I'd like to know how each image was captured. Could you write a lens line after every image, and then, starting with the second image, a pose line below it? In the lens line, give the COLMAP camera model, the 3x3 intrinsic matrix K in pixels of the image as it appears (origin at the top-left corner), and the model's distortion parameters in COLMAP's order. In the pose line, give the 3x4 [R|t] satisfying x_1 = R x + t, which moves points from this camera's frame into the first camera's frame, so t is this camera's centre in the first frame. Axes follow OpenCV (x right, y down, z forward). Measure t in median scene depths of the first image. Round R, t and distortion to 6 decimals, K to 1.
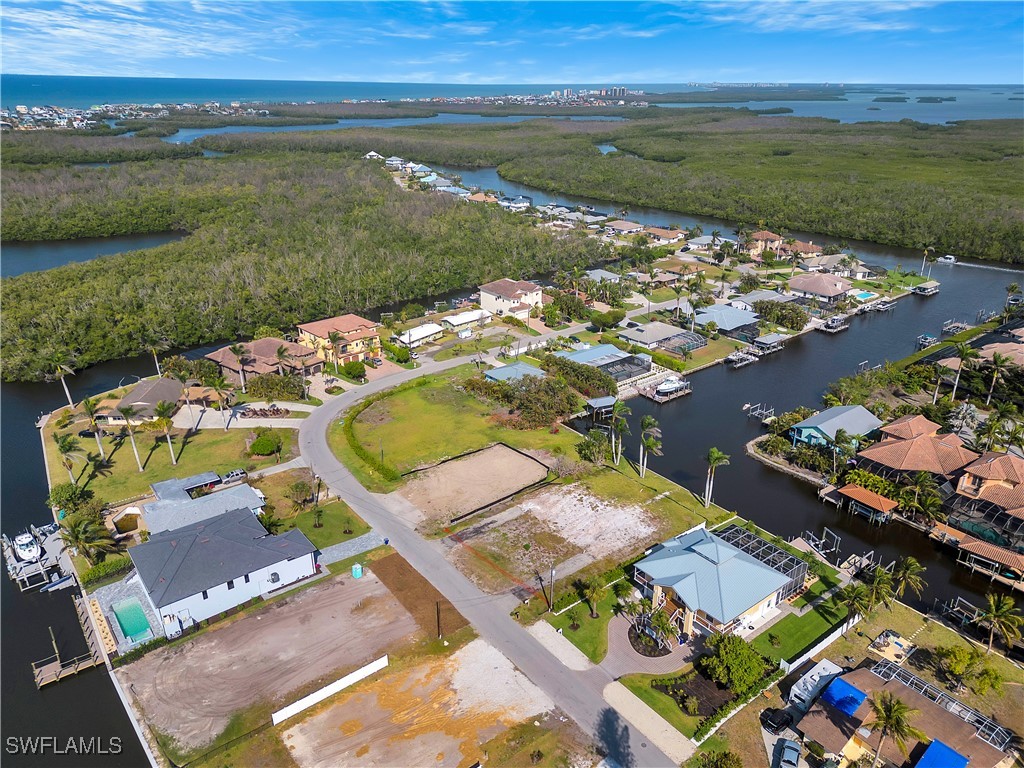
lens RADIAL K [[723.6, 0, 512.0], [0, 723.6, 384.0], [0, 0, 1]] dist [0.069704, -0.068617]
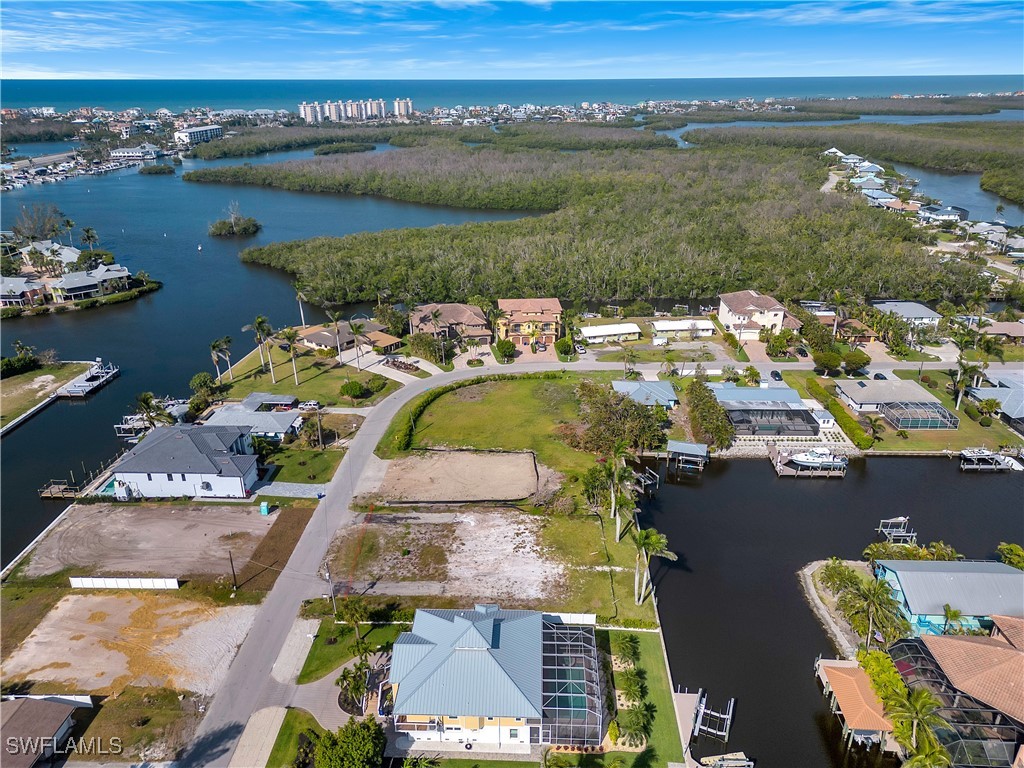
lens RADIAL K [[710.5, 0, 512.0], [0, 710.5, 384.0], [0, 0, 1]] dist [0.071296, -0.064480]
pose [[0.761940, 0.244318, -0.599796, 0.366778], [-0.239476, 0.966761, 0.089581, -0.057666], [0.601746, 0.075381, 0.795122, 0.202922]]
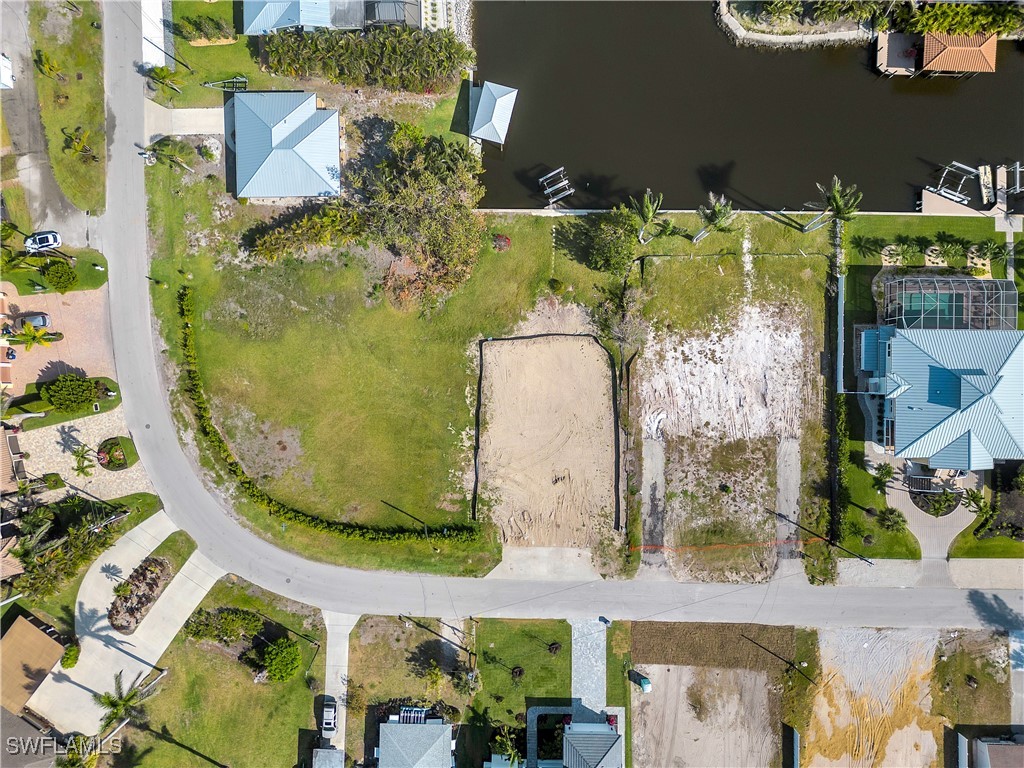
lens RADIAL K [[710.5, 0, 512.0], [0, 710.5, 384.0], [0, 0, 1]] dist [0.071296, -0.064480]
pose [[0.626316, -0.779470, -0.012436, -0.015763], [0.313740, 0.237428, 0.919345, -0.352999], [-0.713649, -0.579702, 0.393256, 0.550604]]
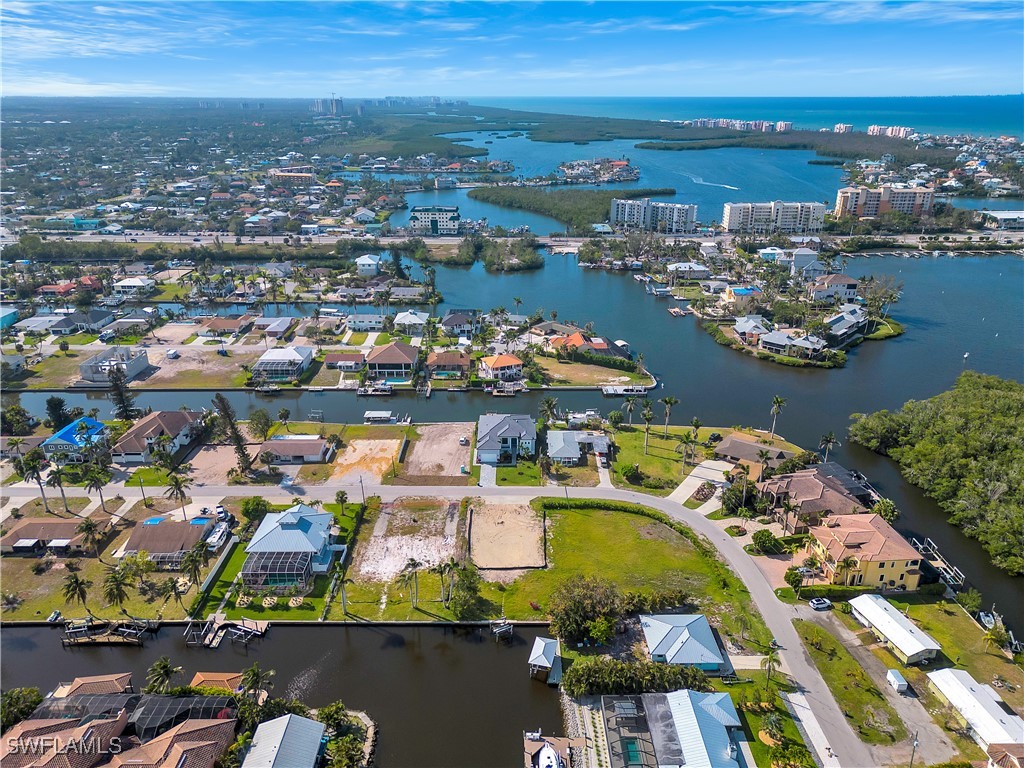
lens RADIAL K [[710.5, 0, 512.0], [0, 710.5, 384.0], [0, 0, 1]] dist [0.071296, -0.064480]
pose [[-0.622334, 0.284758, -0.729118, 0.539470], [-0.306459, 0.768483, 0.561709, -0.537553], [0.720266, 0.573015, -0.390986, 0.933960]]
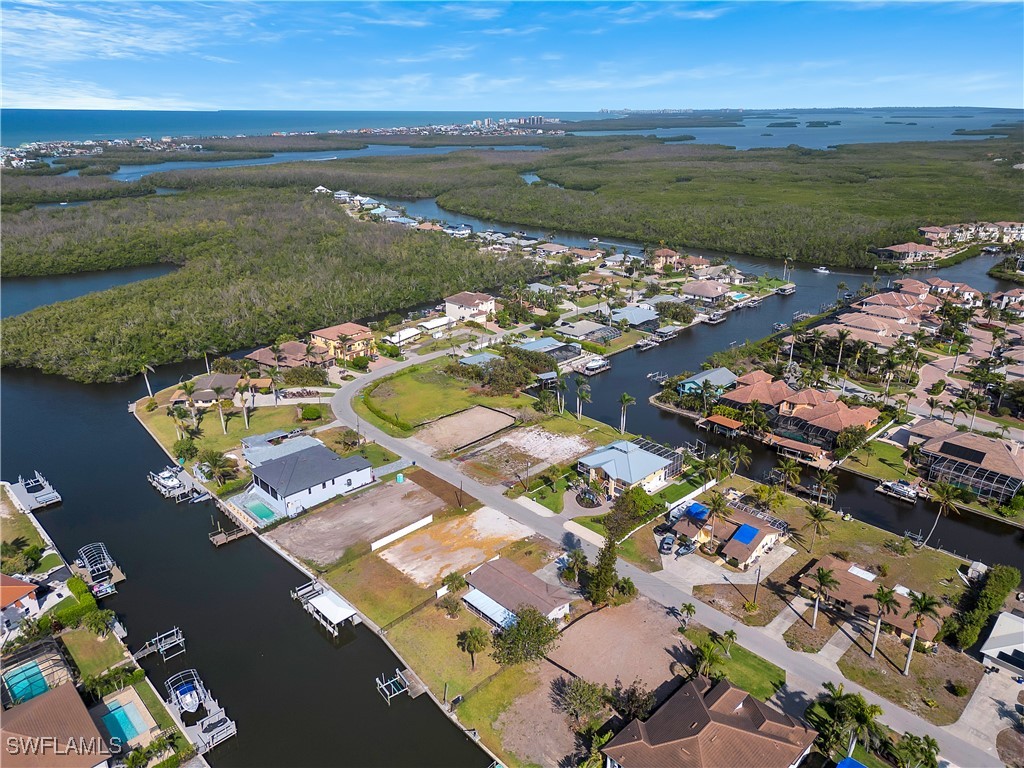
lens RADIAL K [[710.5, 0, 512.0], [0, 710.5, 384.0], [0, 0, 1]] dist [0.071296, -0.064480]
pose [[0.994553, -0.047003, 0.093034, -0.060128], [0.049419, 0.998494, -0.023839, 0.058998], [-0.091773, 0.028307, 0.995378, -0.292413]]
